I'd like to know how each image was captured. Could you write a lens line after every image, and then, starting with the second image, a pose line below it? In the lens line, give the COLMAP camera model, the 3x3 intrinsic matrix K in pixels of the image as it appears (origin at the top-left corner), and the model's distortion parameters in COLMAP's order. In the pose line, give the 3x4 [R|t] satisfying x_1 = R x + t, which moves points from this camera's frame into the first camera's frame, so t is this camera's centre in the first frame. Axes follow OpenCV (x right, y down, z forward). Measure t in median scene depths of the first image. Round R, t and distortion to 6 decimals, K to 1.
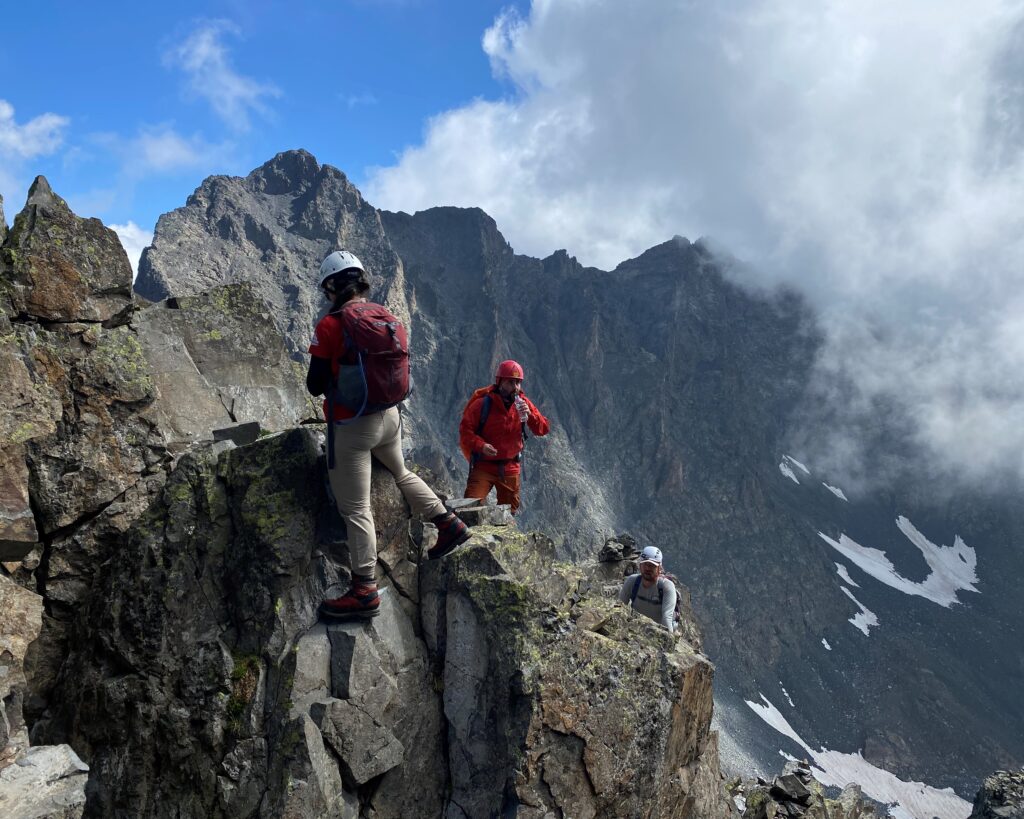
lens RADIAL K [[809.8, 0, 512.0], [0, 809.8, 409.5], [0, 0, 1]] dist [0.106264, -0.154492]
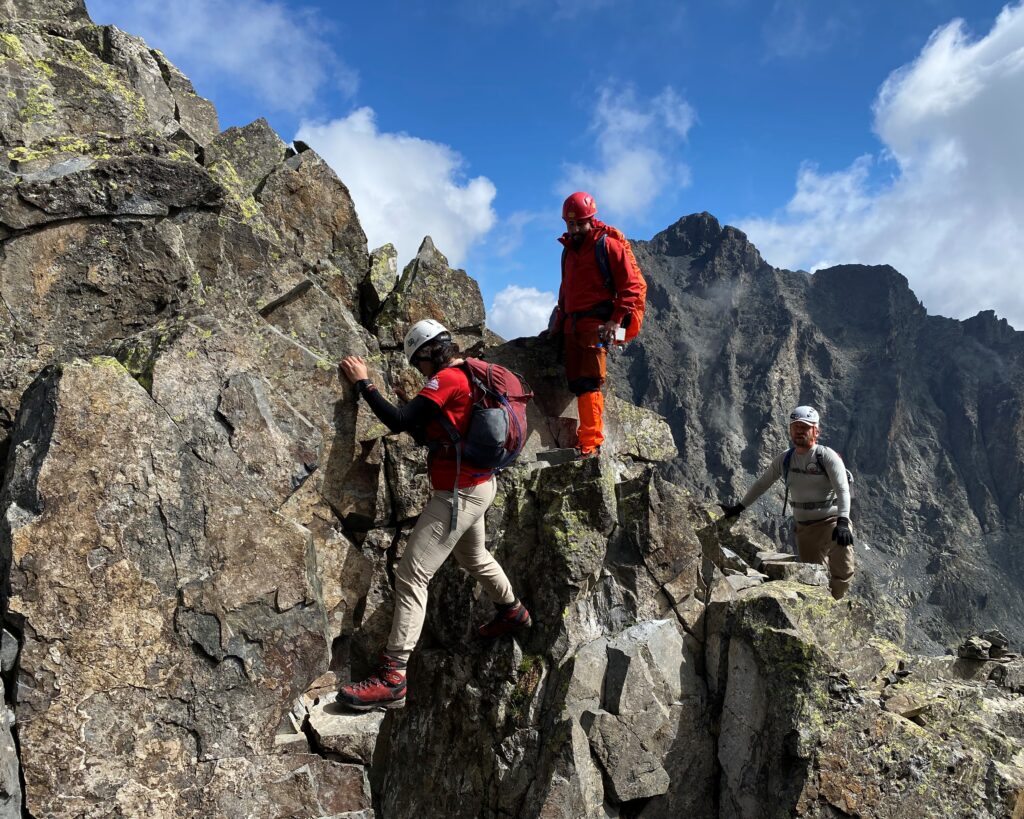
lens RADIAL K [[828.1, 0, 553.4], [0, 828.1, 406.7], [0, 0, 1]] dist [0.131637, -0.204110]
pose [[0.908030, 0.063289, -0.414097, 0.133894], [-0.095823, 0.993693, -0.058246, 0.027254], [0.407799, 0.092569, 0.908367, -0.045896]]
